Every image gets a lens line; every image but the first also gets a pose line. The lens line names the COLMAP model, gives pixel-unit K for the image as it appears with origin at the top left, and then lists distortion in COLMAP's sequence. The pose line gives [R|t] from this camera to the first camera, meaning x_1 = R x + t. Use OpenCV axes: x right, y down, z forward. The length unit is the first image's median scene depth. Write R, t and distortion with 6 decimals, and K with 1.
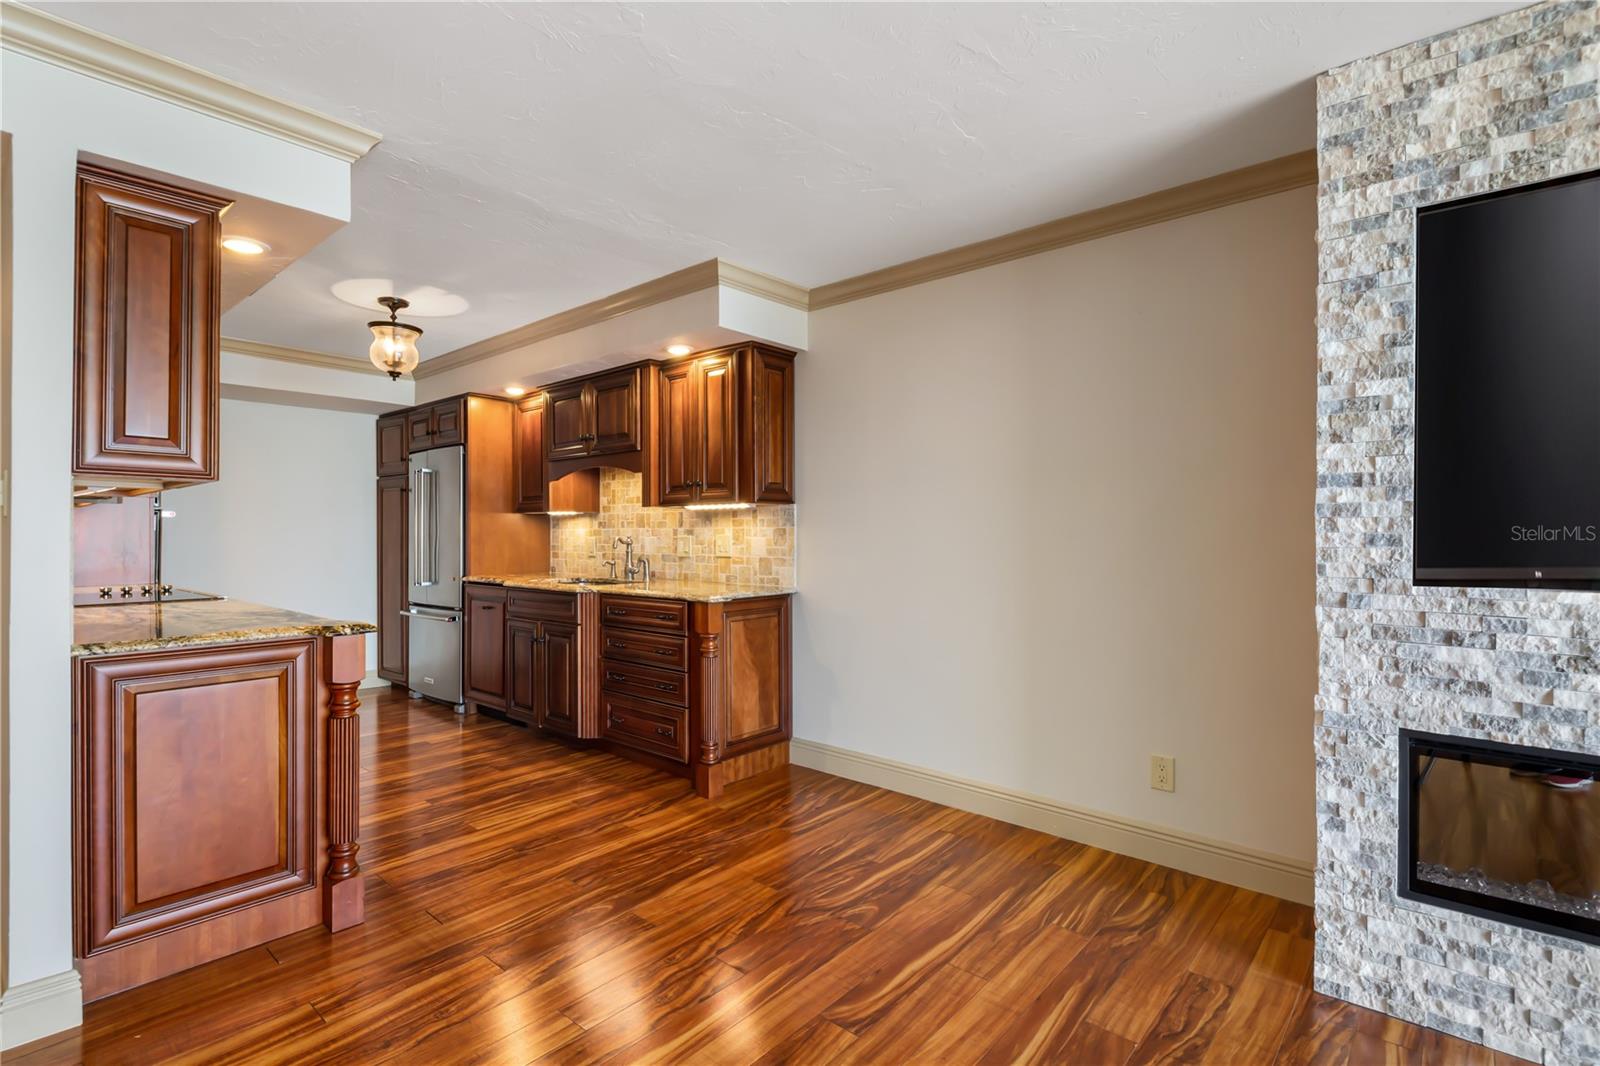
lens RADIAL K [[758.3, 0, 793.9], [0, 758.3, 532.2], [0, 0, 1]] dist [0.017132, -0.011872]
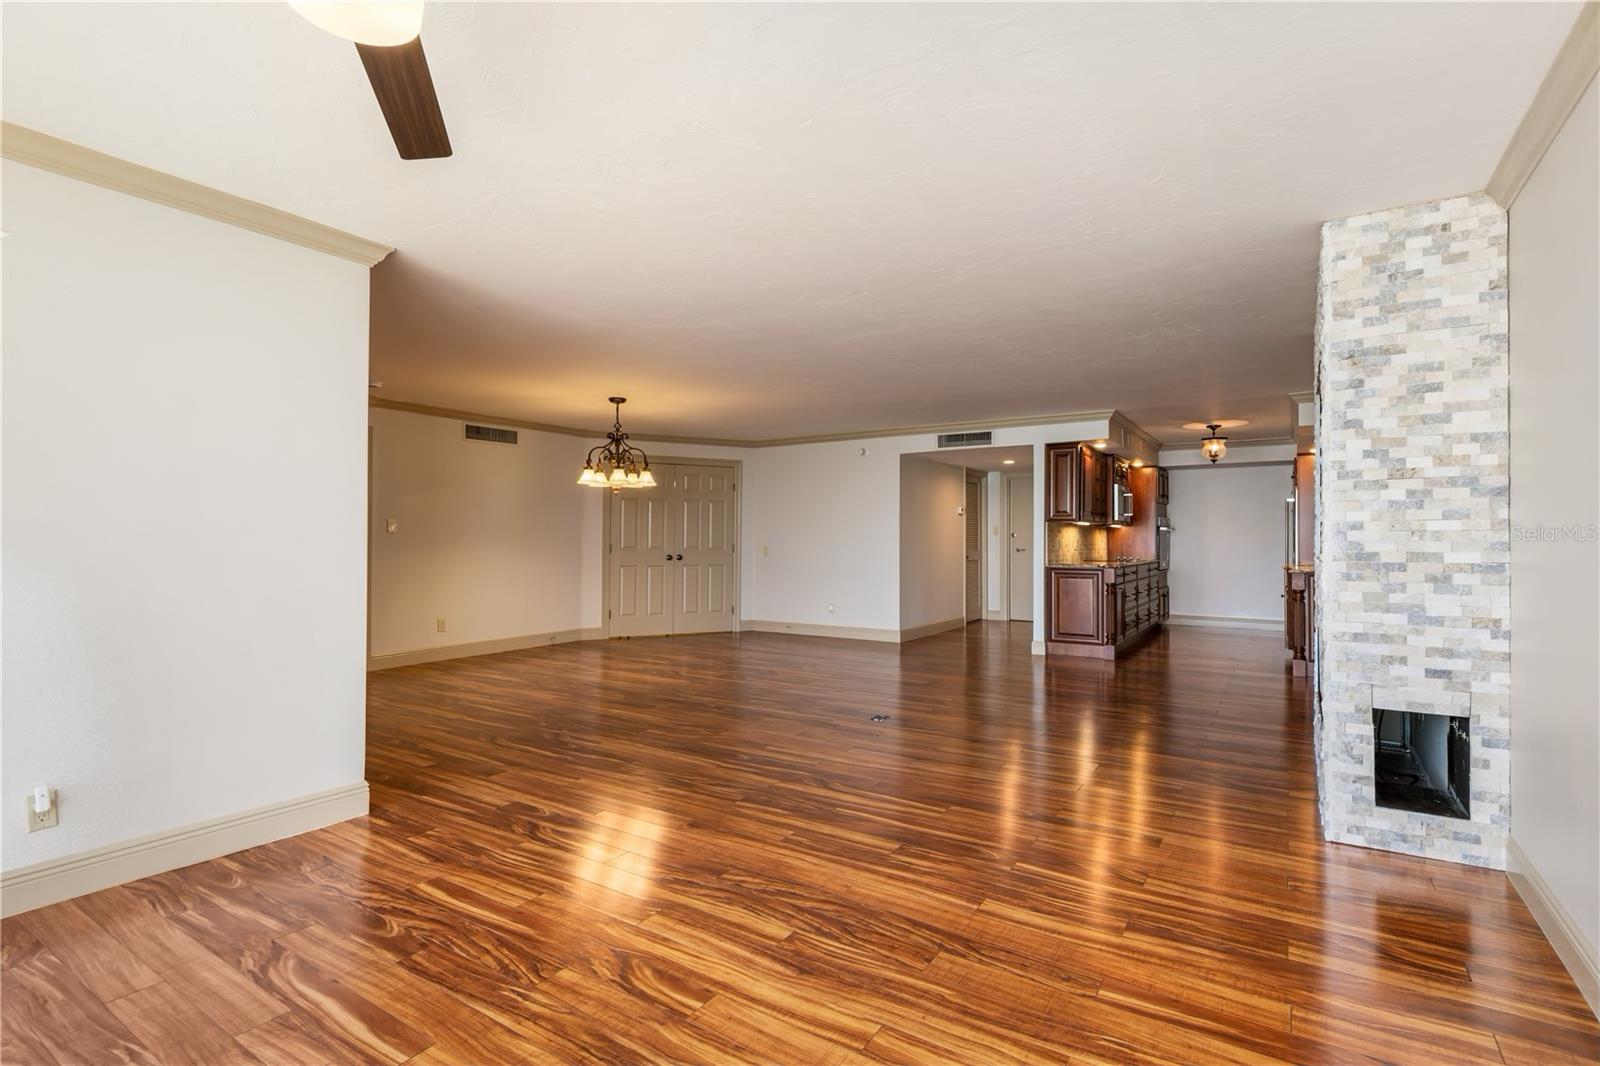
lens RADIAL K [[758.3, 0, 793.9], [0, 758.3, 532.2], [0, 0, 1]] dist [0.017132, -0.011872]
pose [[0.142120, -0.007951, -0.989818, 2.153678], [-0.000673, 0.999967, -0.008130, 0.009866], [0.989849, 0.001821, 0.142110, -0.682498]]
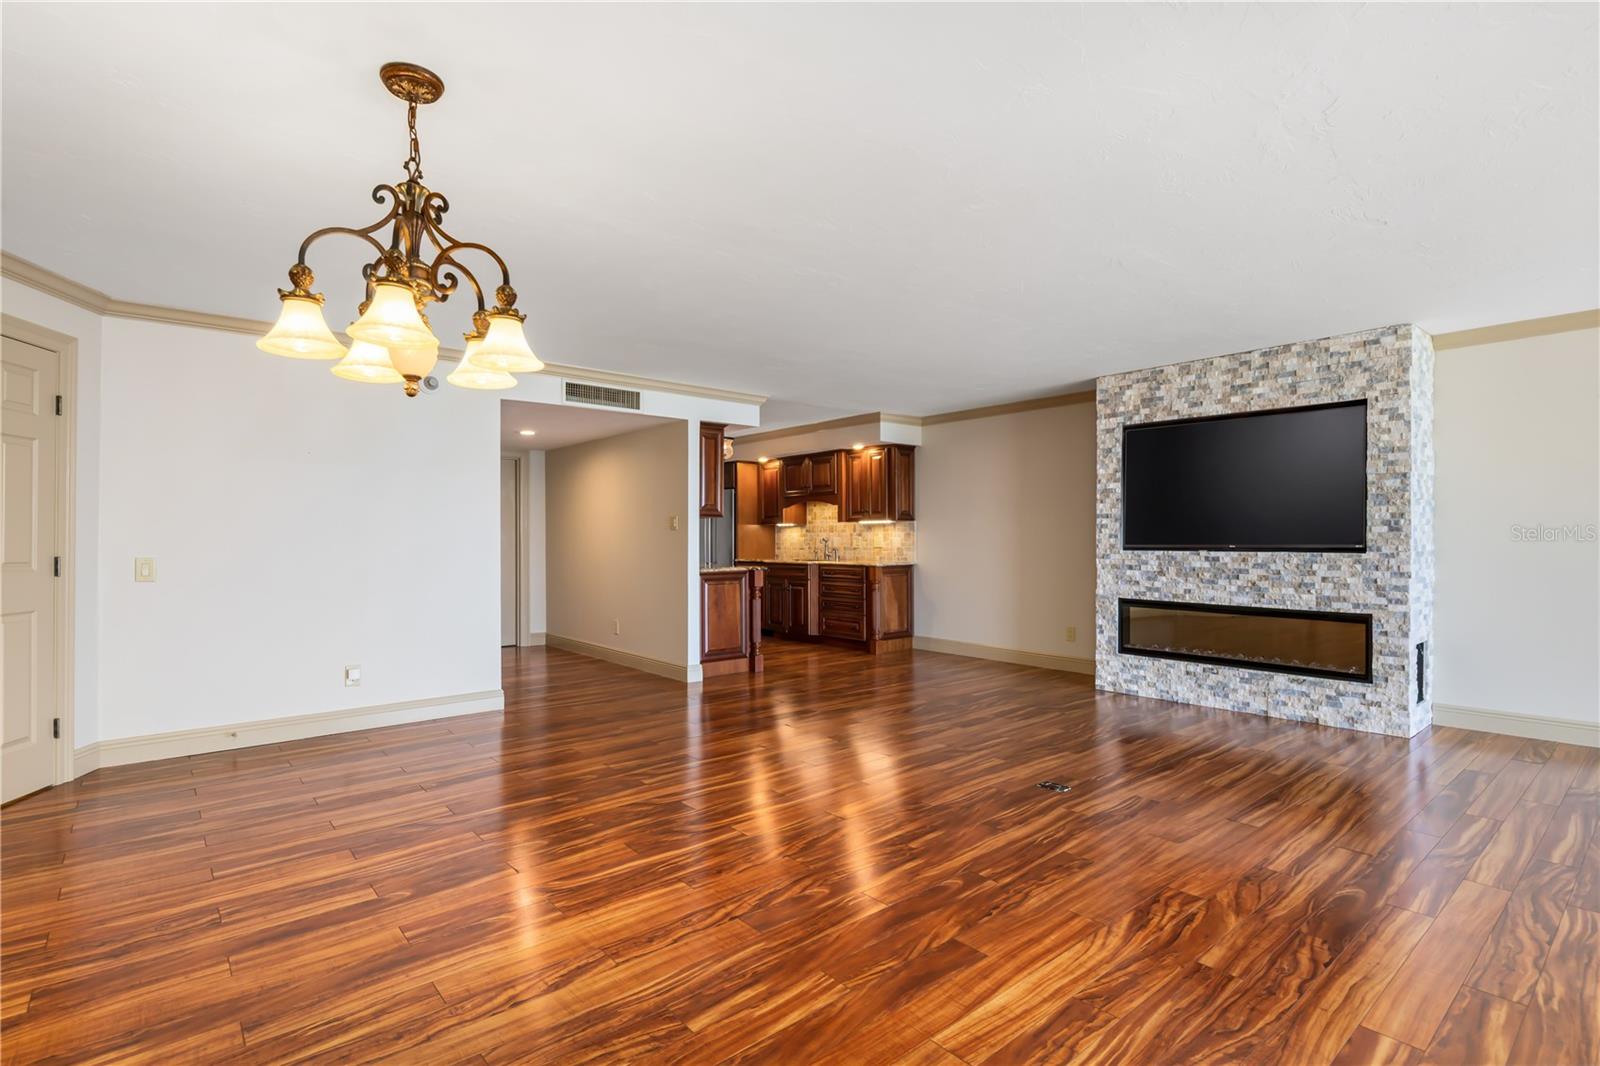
lens RADIAL K [[761.6, 0, 791.8], [0, 761.6, 539.4], [0, 0, 1]] dist [0.019474, -0.011827]
pose [[0.988387, -0.001713, -0.151946, -0.022813], [0.002318, 0.999990, 0.003804, 0.006883], [0.151938, -0.004112, 0.988381, -1.657518]]
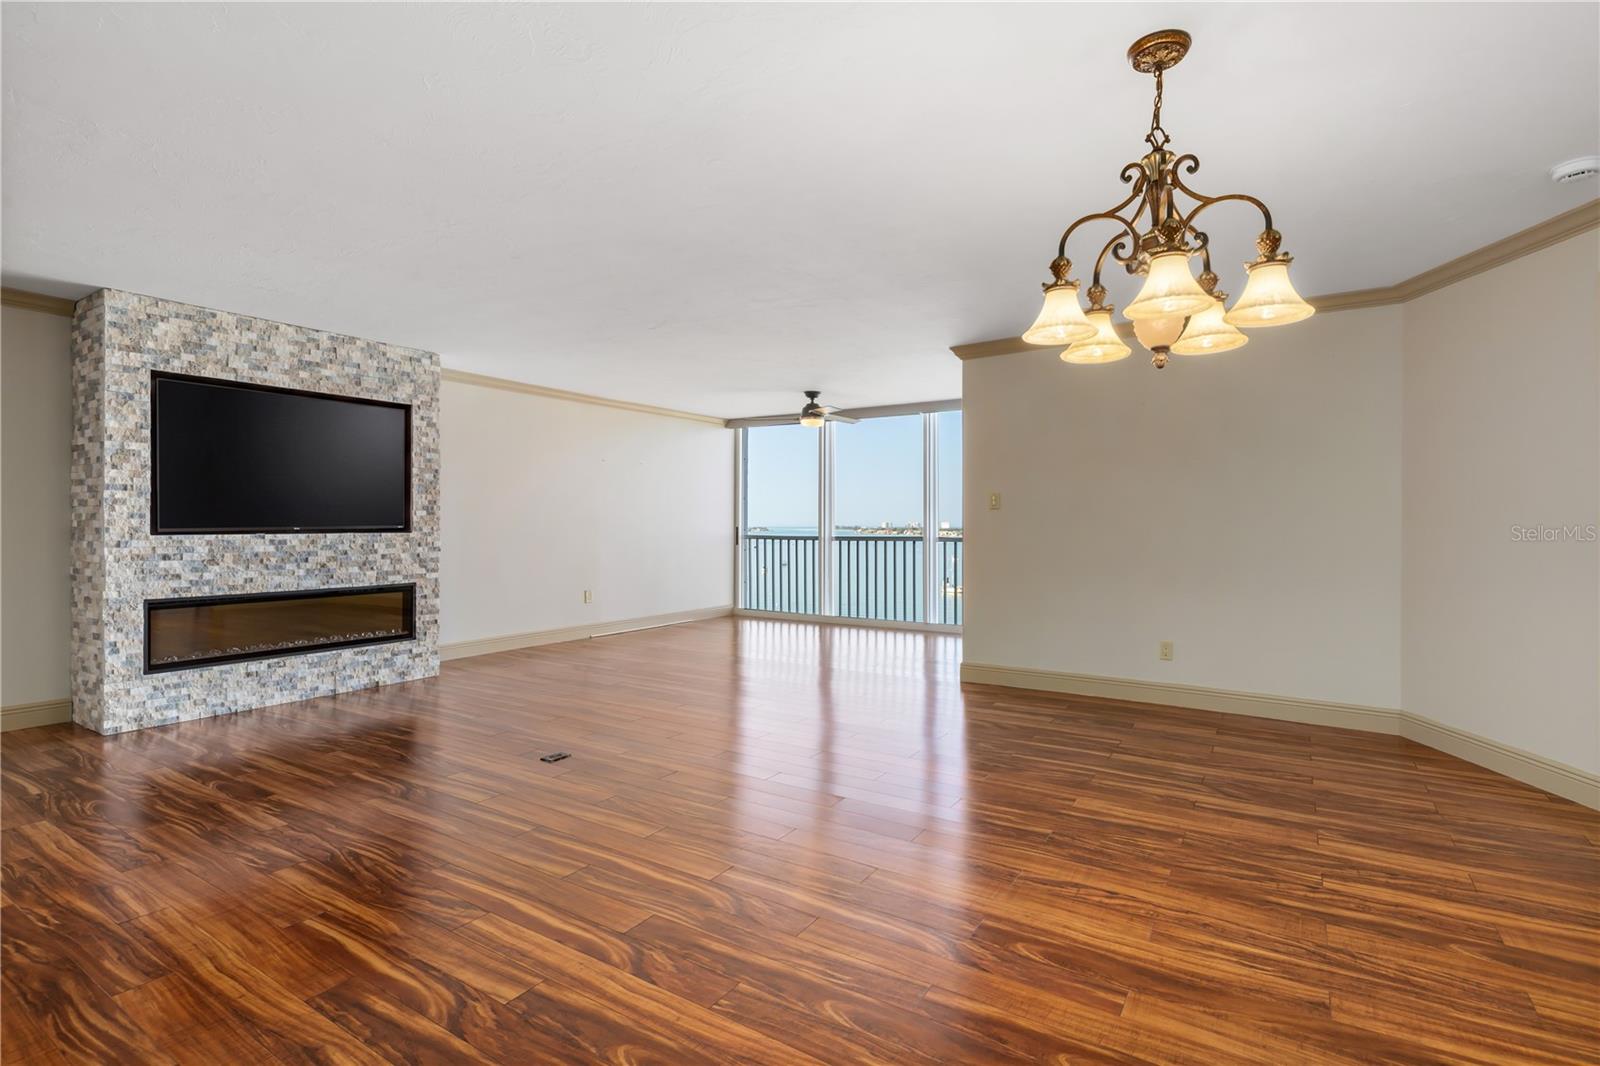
lens RADIAL K [[761.1, 0, 795.9], [0, 761.1, 525.8], [0, 0, 1]] dist [0.020069, -0.013866]
pose [[-0.144346, -0.002229, 0.989525, -1.279621], [-0.002472, 0.999995, 0.001892, 0.023371], [-0.989524, -0.002173, -0.144351, -0.426135]]
